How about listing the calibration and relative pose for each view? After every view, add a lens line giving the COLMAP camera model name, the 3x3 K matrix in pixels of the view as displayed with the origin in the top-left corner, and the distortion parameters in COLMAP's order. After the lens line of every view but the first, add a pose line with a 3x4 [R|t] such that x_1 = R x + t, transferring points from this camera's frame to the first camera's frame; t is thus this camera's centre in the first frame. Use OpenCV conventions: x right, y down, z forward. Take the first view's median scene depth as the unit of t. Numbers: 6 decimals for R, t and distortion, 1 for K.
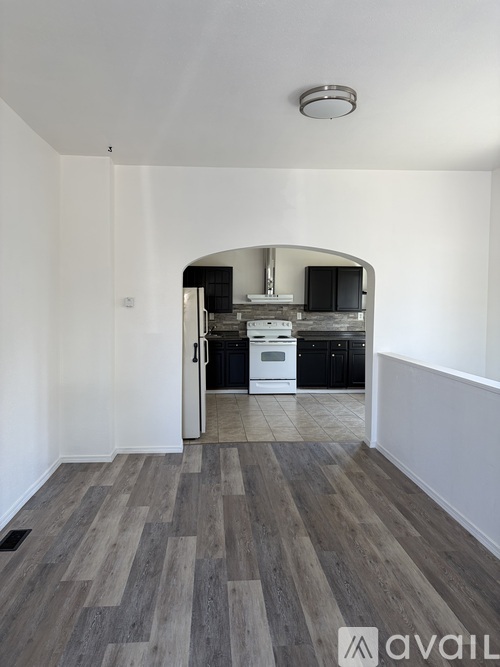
lens RADIAL K [[507.7, 0, 245.9], [0, 507.7, 330.2], [0, 0, 1]] dist [0.016938, 0.000942]
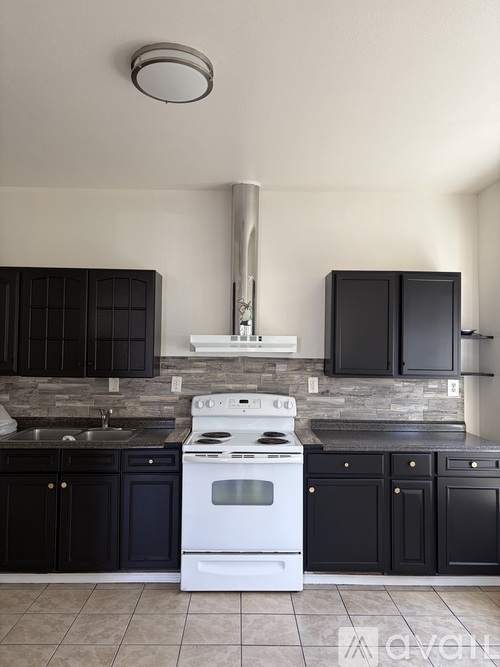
lens RADIAL K [[507.7, 0, 255.9], [0, 507.7, 333.5], [0, 0, 1]] dist [0.016938, 0.000942]
pose [[0.999317, 0.009582, -0.035695, 0.071553], [-0.012845, 0.995645, -0.092332, -0.031601], [0.034654, 0.092727, 0.995088, 0.563097]]
